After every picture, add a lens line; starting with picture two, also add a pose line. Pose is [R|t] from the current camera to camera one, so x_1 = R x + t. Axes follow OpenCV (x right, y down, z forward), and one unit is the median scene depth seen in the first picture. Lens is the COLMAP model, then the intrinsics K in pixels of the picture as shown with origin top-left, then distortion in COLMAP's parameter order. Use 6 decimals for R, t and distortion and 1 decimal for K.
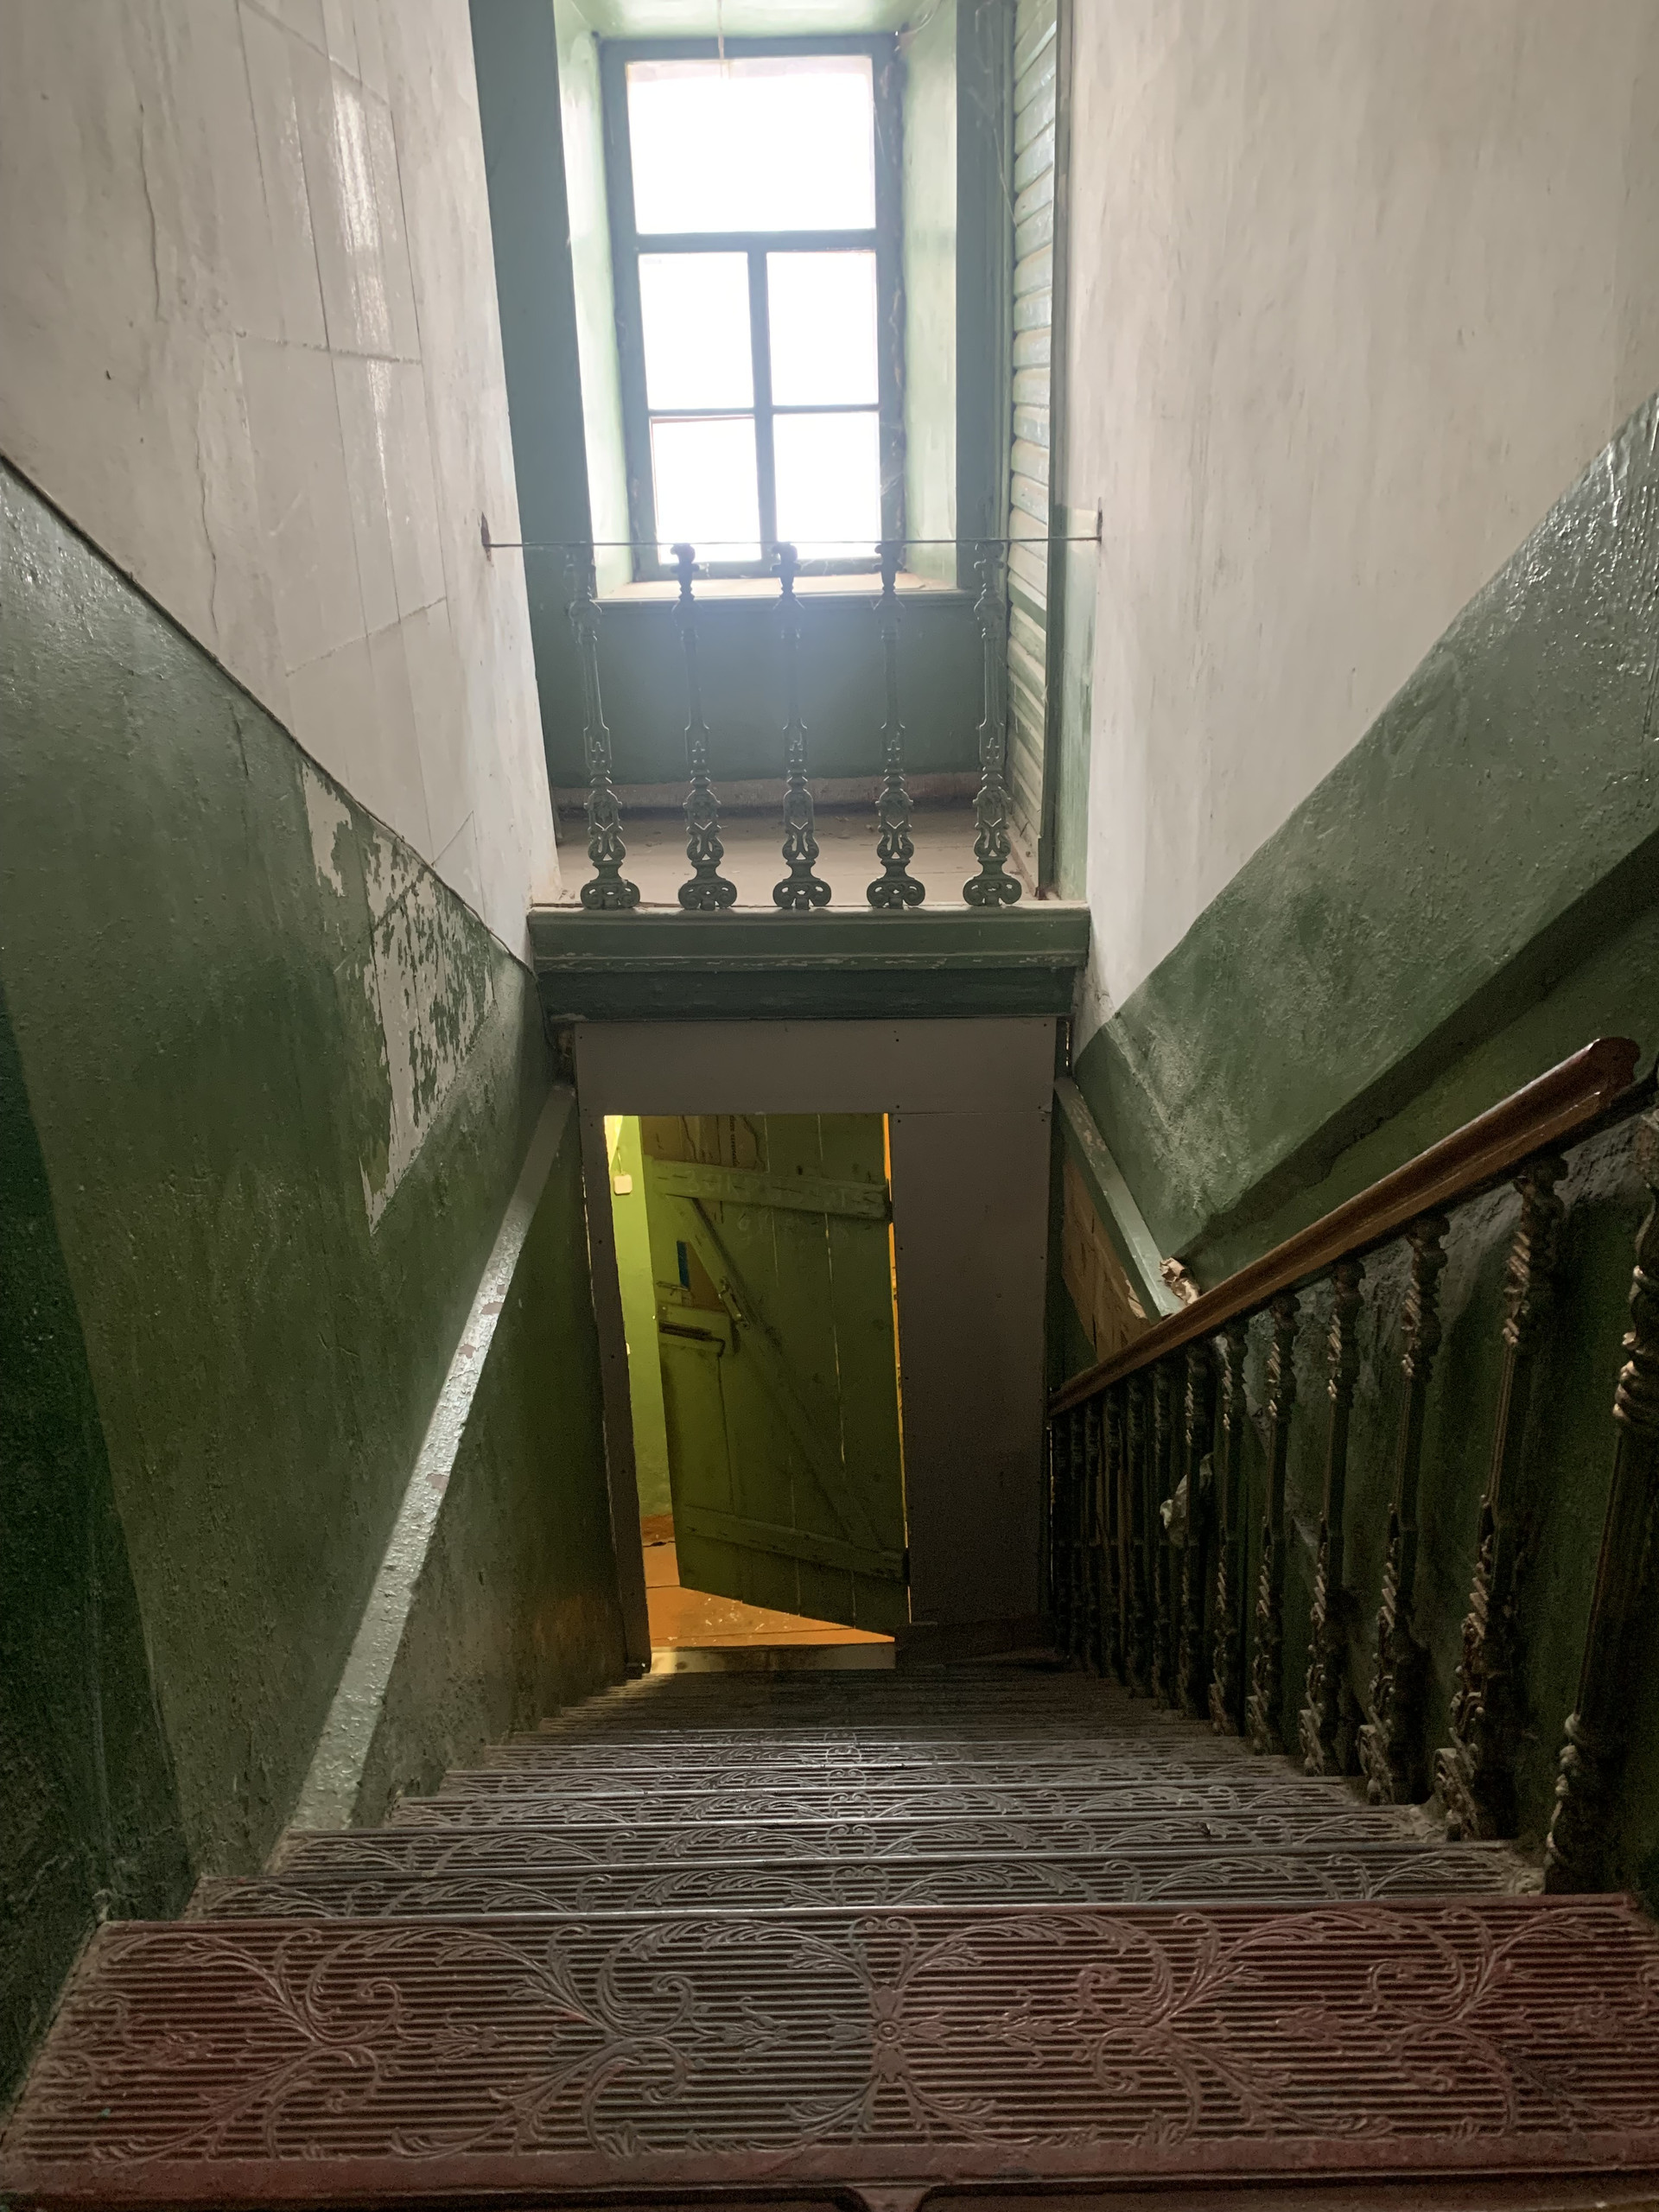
lens RADIAL K [[1690.9, 0, 829.5], [0, 1690.9, 1106.0], [0, 0, 1]] dist [0.133067, -0.195770]
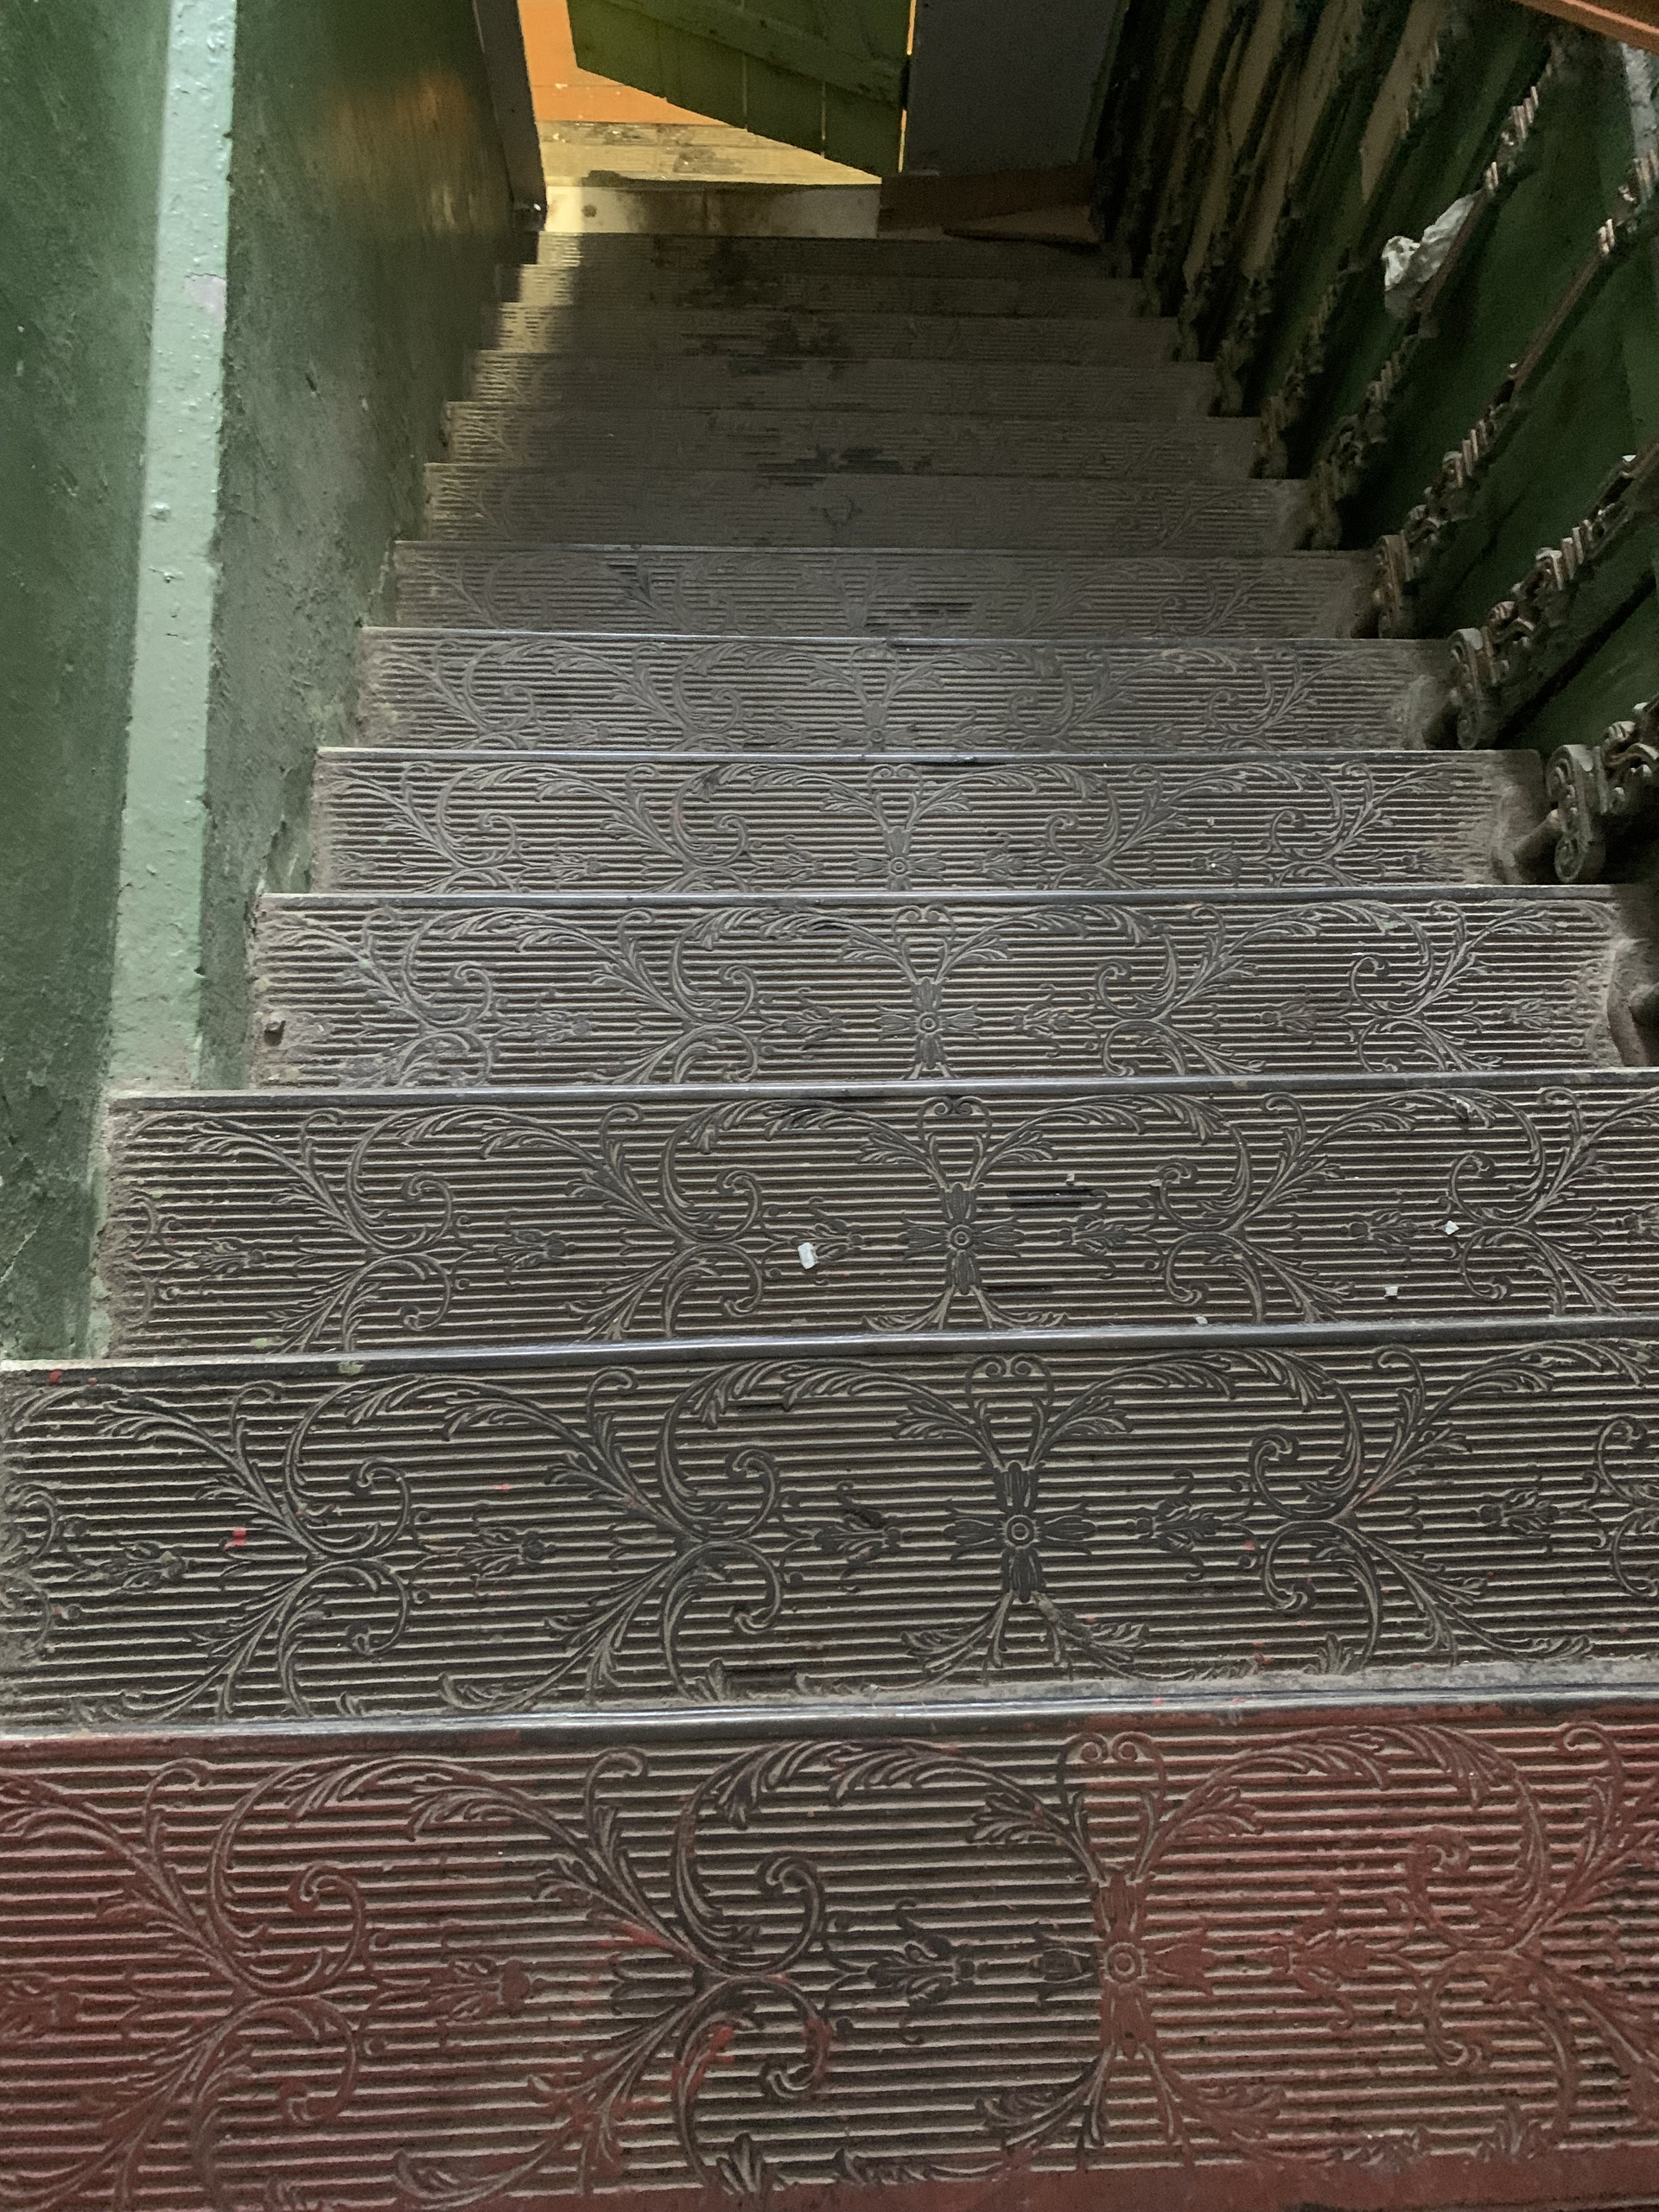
lens RADIAL K [[1690.9, 0, 829.5], [0, 1690.9, 1106.0], [0, 0, 1]] dist [0.133067, -0.195770]
pose [[0.997883, -0.005075, 0.064838, -0.052231], [-0.049408, 0.589152, 0.806510, -0.081666], [-0.042292, -0.808006, 0.587654, 0.385241]]
